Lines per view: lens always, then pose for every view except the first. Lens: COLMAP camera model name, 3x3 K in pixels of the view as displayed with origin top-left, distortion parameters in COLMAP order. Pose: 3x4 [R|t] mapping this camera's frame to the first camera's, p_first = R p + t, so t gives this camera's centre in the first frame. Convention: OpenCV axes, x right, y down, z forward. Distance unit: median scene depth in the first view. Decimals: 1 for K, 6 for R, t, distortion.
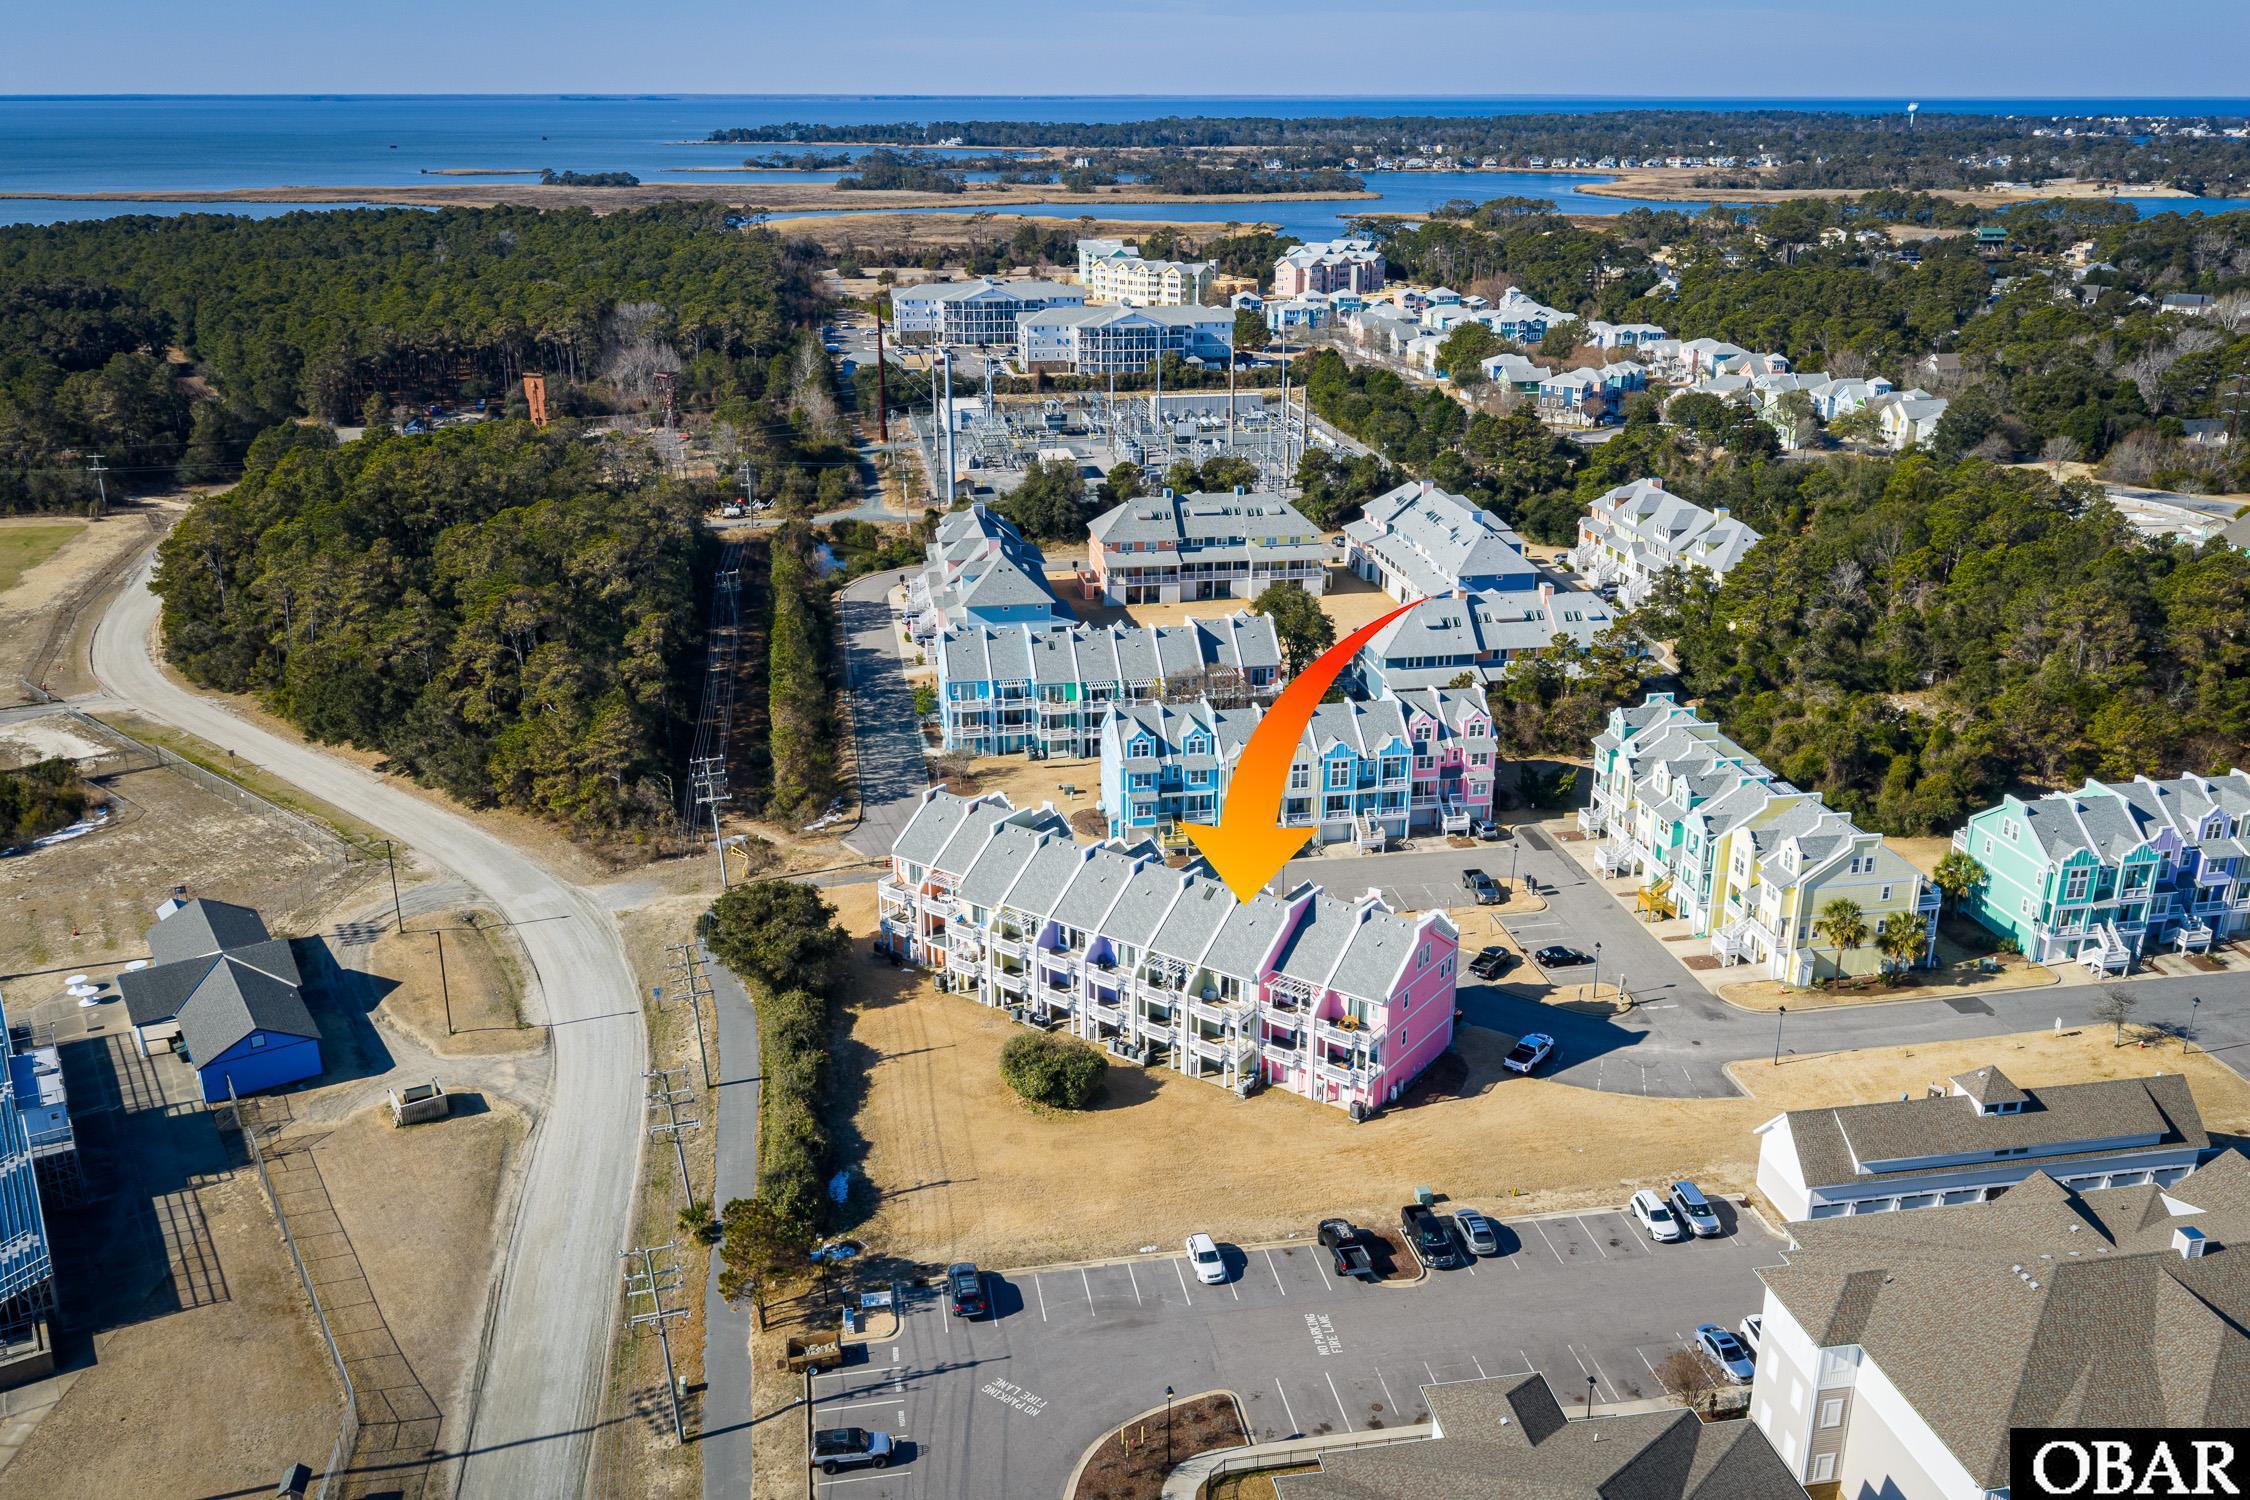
lens RADIAL K [[1850.0, 0, 1125.0], [0, 1850.0, 750.0], [0, 0, 1]] dist [-0.002376, -0.002250]
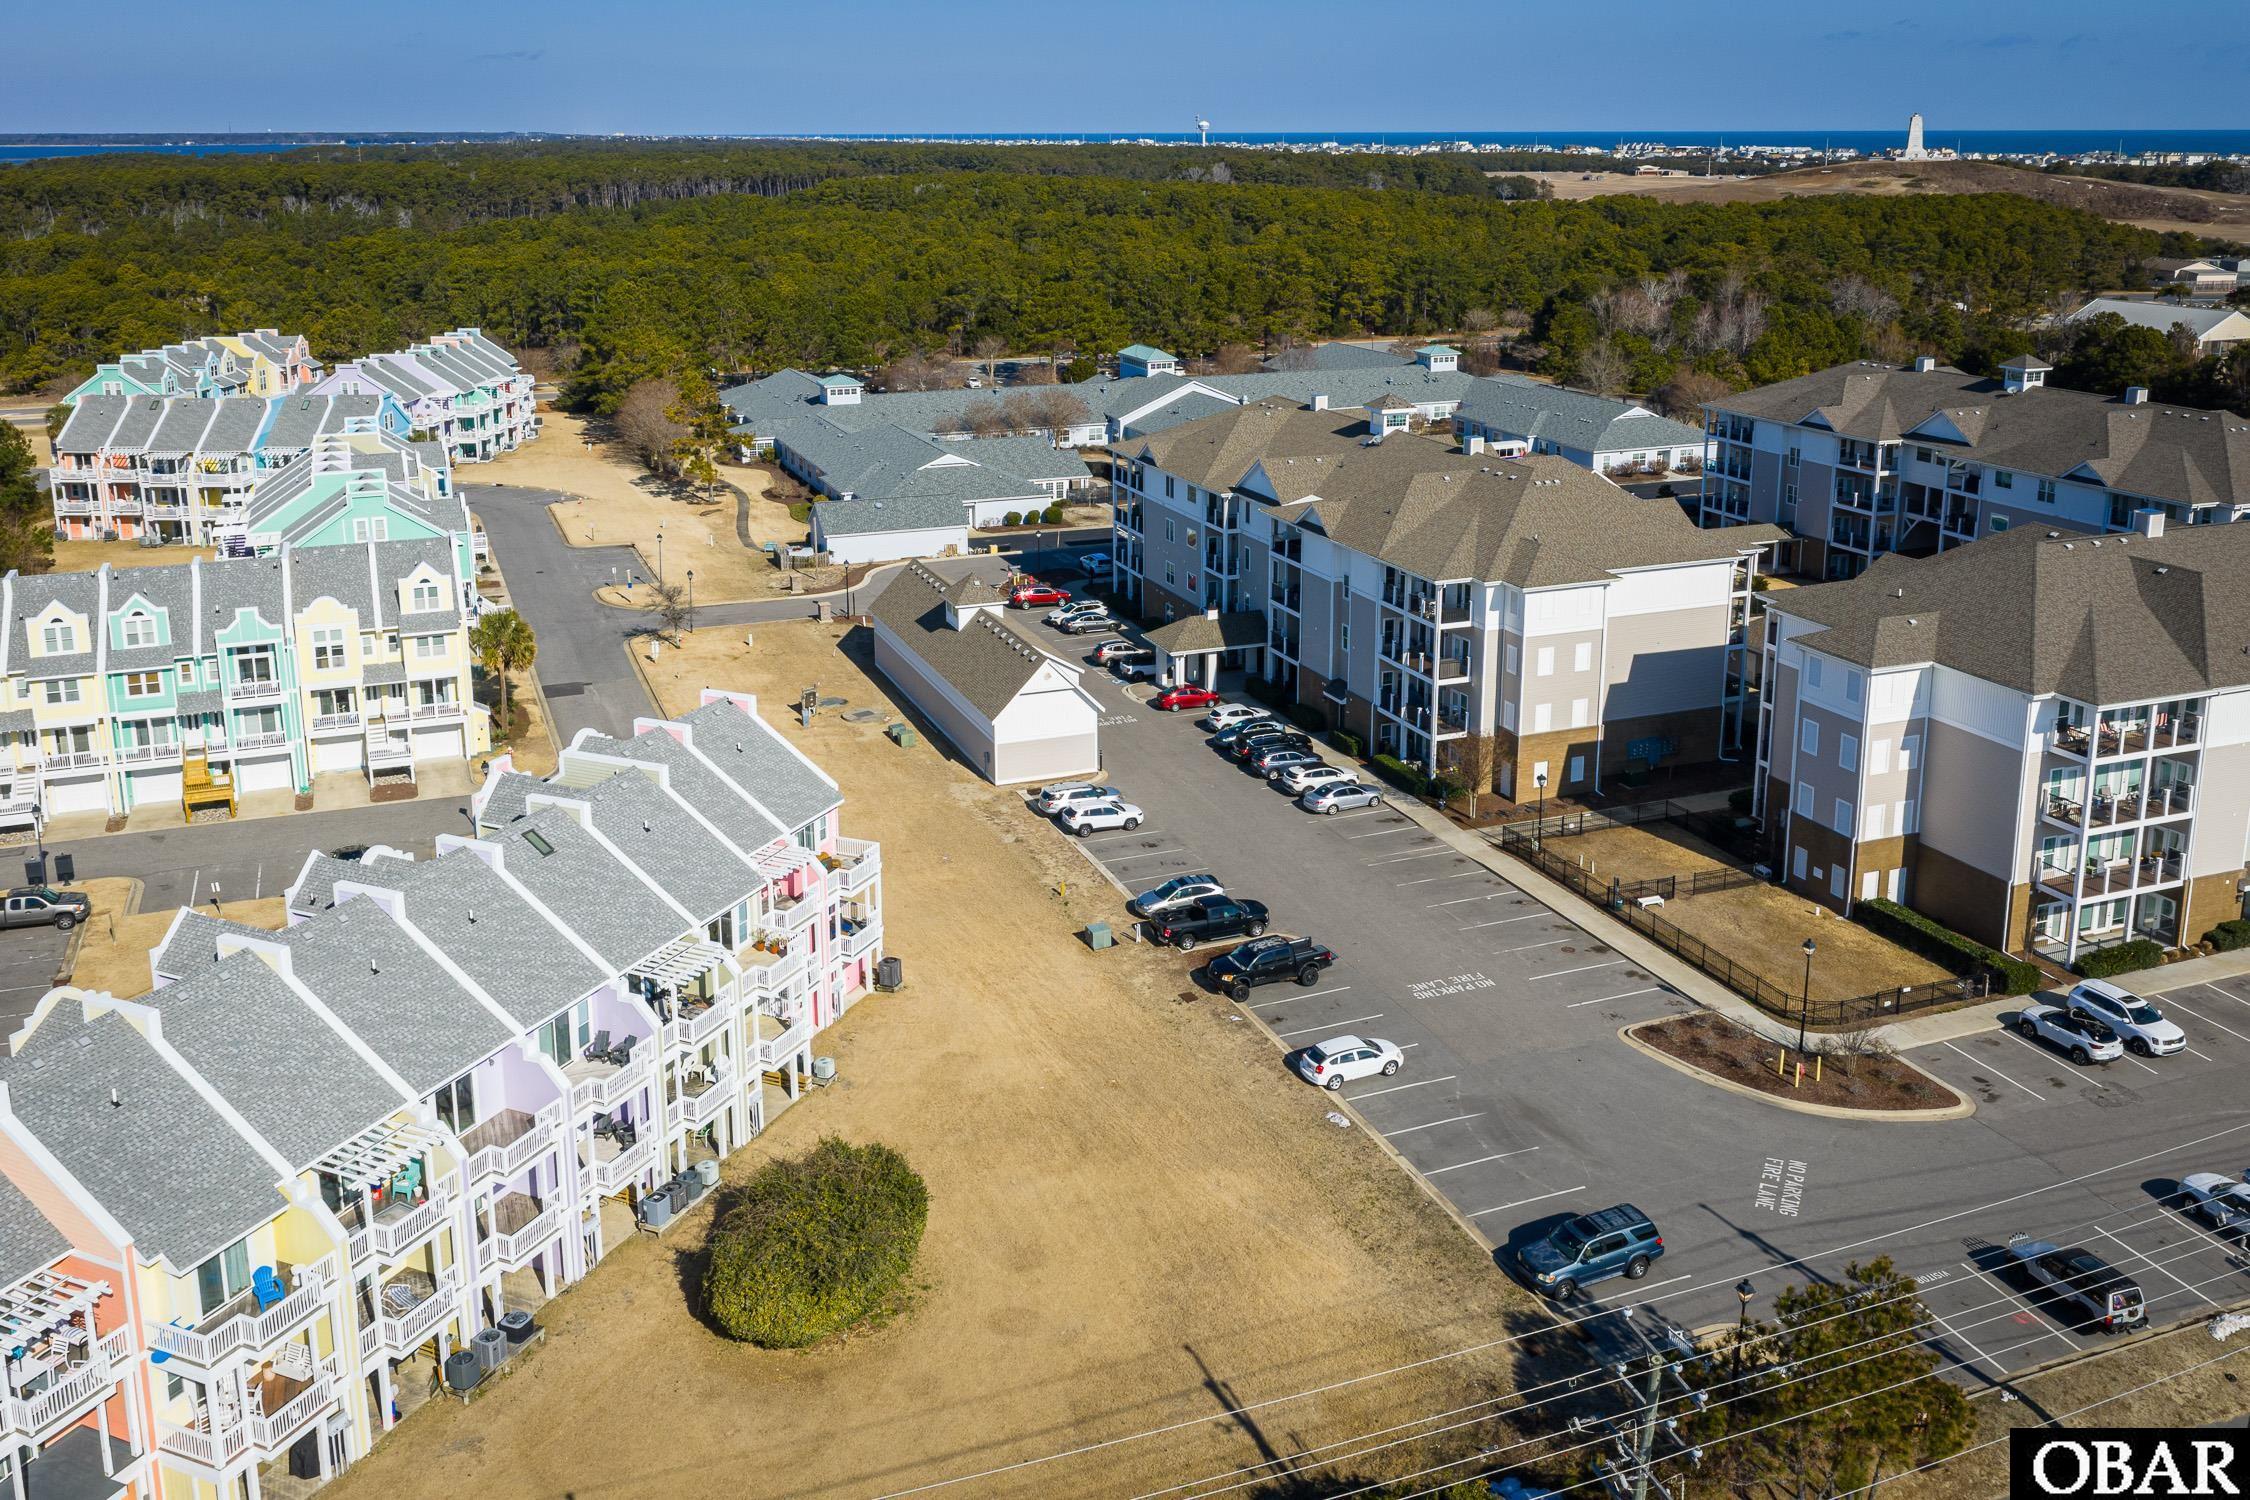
lens RADIAL K [[1850.0, 0, 1125.0], [0, 1850.0, 750.0], [0, 0, 1]] dist [-0.002376, -0.002250]
pose [[-0.194671, -0.298438, 0.934365, -0.395983], [0.341013, 0.872574, 0.349750, -0.050197], [-0.919681, 0.386717, -0.068094, 0.853152]]
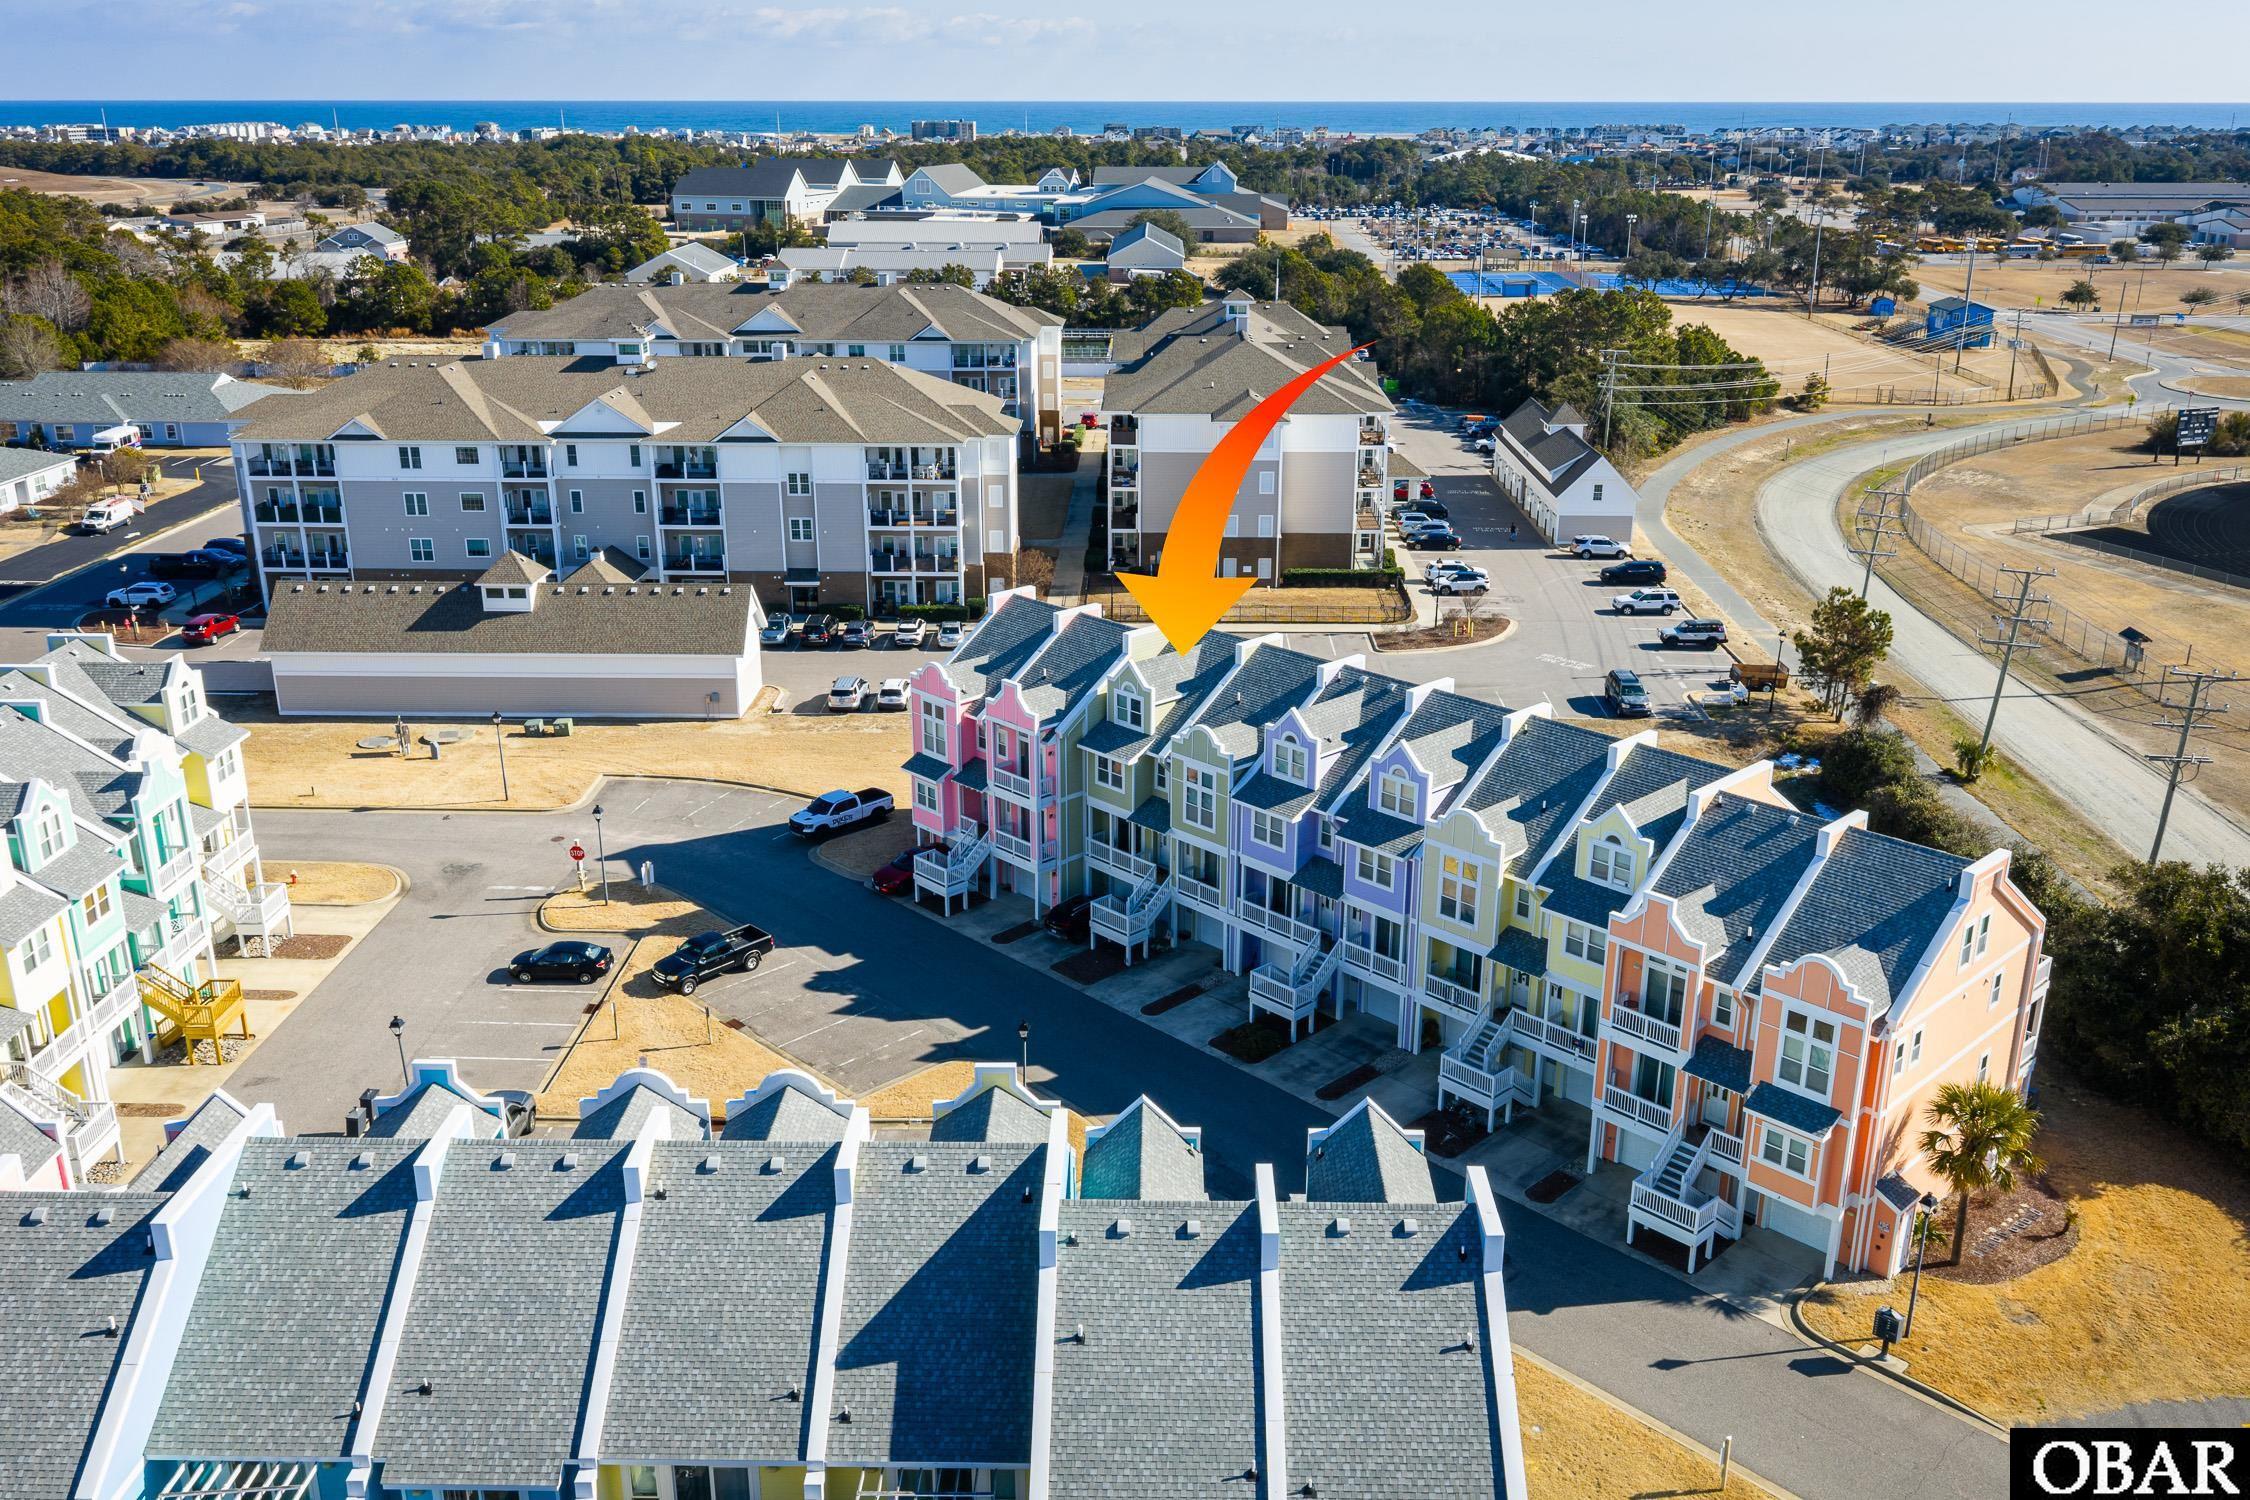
lens RADIAL K [[1850.0, 0, 1125.0], [0, 1850.0, 750.0], [0, 0, 1]] dist [-0.002376, -0.002250]
pose [[-0.981890, -0.057473, 0.180526, 0.001130], [0.069497, 0.777181, 0.625428, -0.246822], [-0.176246, 0.626647, -0.759112, 1.402339]]
